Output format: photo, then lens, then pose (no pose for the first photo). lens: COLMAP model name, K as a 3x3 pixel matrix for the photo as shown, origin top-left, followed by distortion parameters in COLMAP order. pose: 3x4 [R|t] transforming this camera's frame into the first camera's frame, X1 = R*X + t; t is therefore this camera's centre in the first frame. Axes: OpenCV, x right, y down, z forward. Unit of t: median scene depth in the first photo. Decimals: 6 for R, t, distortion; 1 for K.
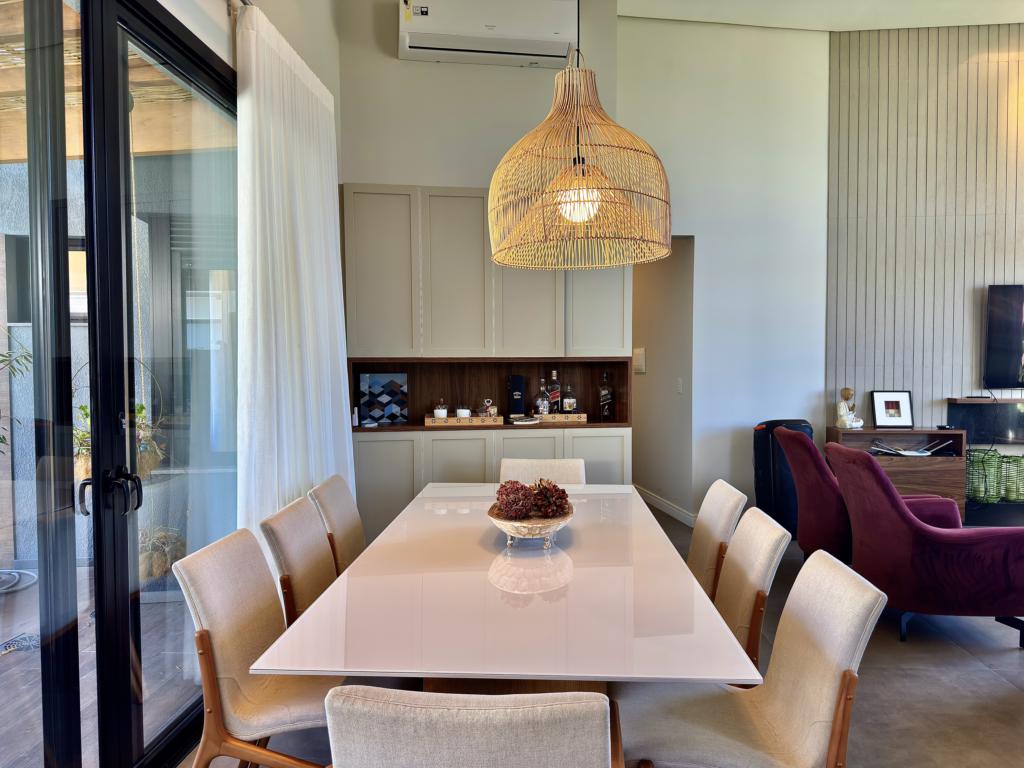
lens RADIAL K [[723.0, 0, 511.6], [0, 723.0, 388.7], [0, 0, 1]] dist [0.033599, -0.036330]
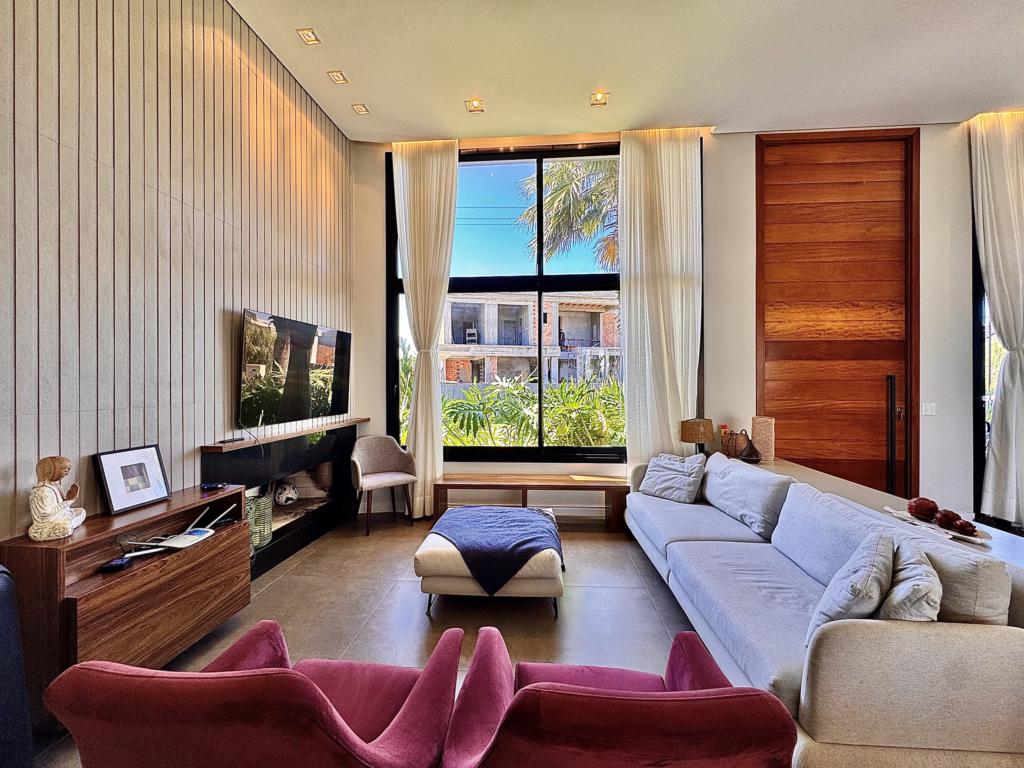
lens RADIAL K [[408.5, 0, 510.9], [0, 408.5, 381.4], [0, 0, 1]] dist [0.000673, 0.000232]
pose [[0.011545, 0.008024, 0.999901, 0.174435], [0.041042, 0.999121, -0.008491, -0.038926], [-0.999091, 0.041136, 0.011206, 0.673720]]
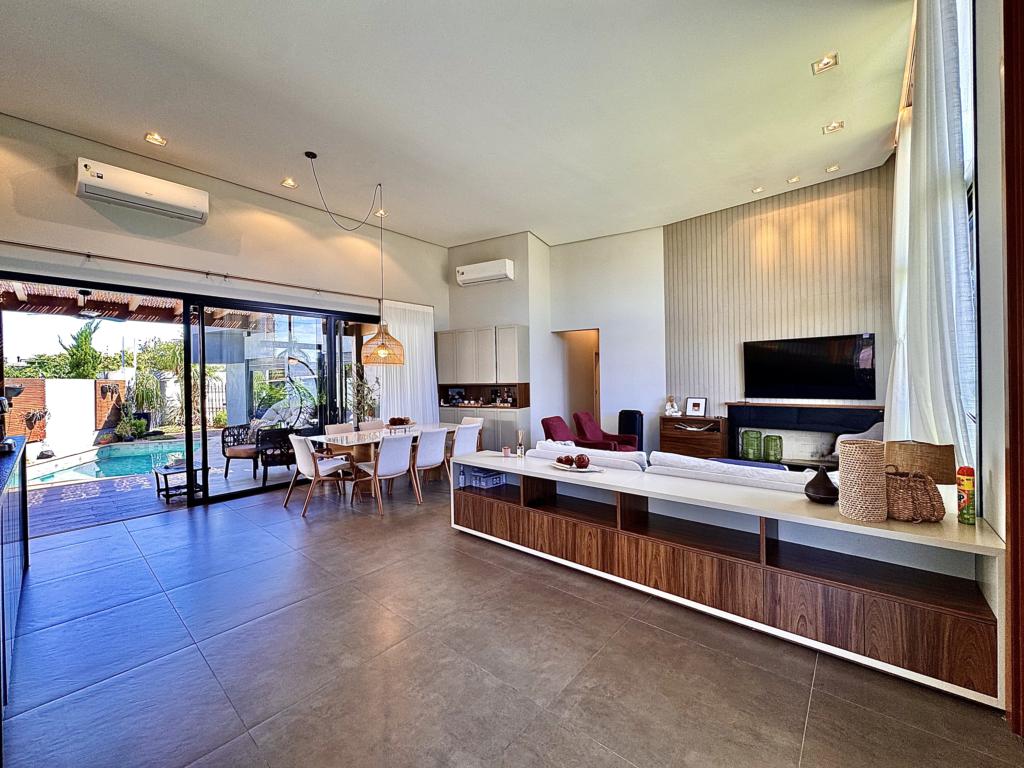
lens RADIAL K [[410.0, 0, 511.4], [0, 410.0, 381.4], [0, 0, 1]] dist [-0.001301, -0.000221]
pose [[0.795112, -0.005220, -0.606440, 0.807898], [-0.010720, 0.999686, -0.022660, -0.011433], [0.606368, 0.024519, 0.794806, -0.191823]]
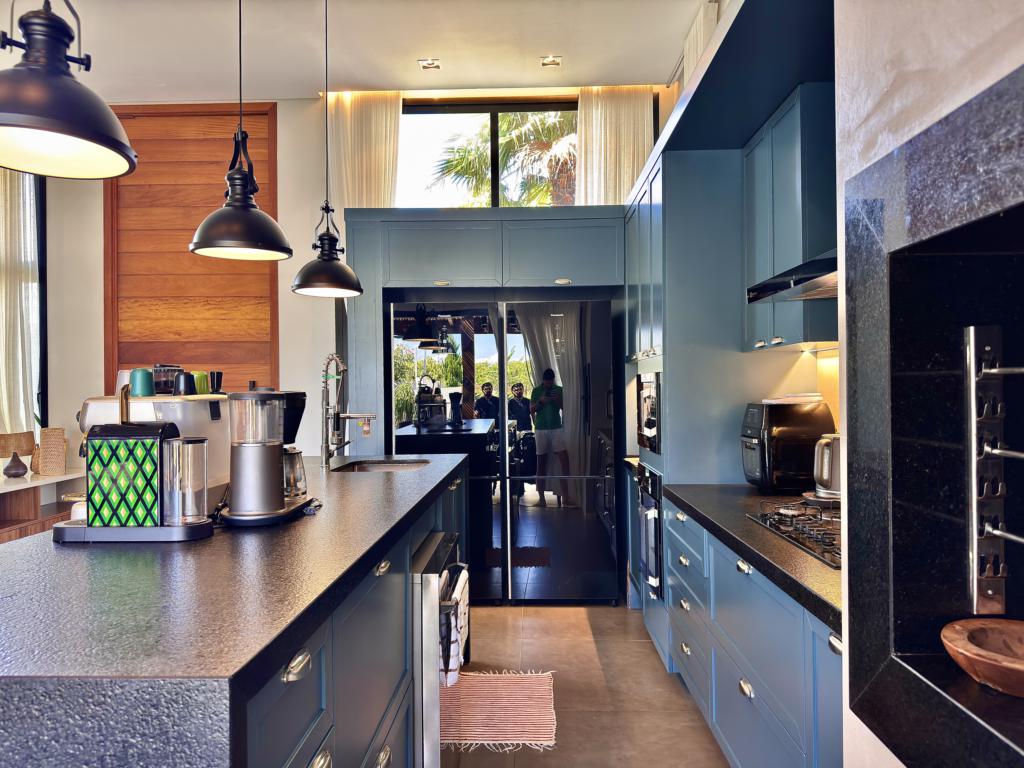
lens RADIAL K [[714.3, 0, 513.5], [0, 714.3, 388.3], [0, 0, 1]] dist [0.070352, -0.109084]
pose [[-0.036612, 0.007893, 0.999298, -0.237727], [0.045816, 0.998931, -0.006212, 0.010191], [-0.998279, 0.045557, -0.036934, -0.346407]]
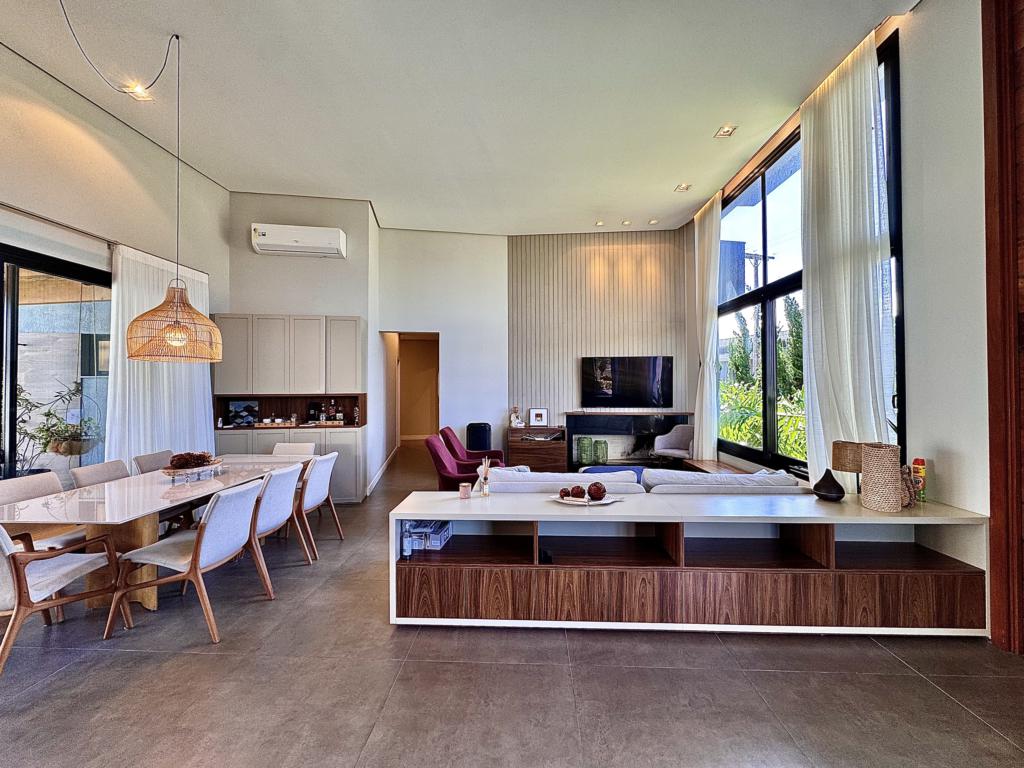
lens RADIAL K [[408.5, 0, 510.9], [0, 408.5, 381.4], [0, 0, 1]] dist [0.000673, 0.000232]
pose [[0.999914, 0.001777, 0.013030, 0.434886], [-0.001107, 0.998686, -0.051234, -0.014673], [-0.013104, 0.051215, 0.998602, -0.145393]]
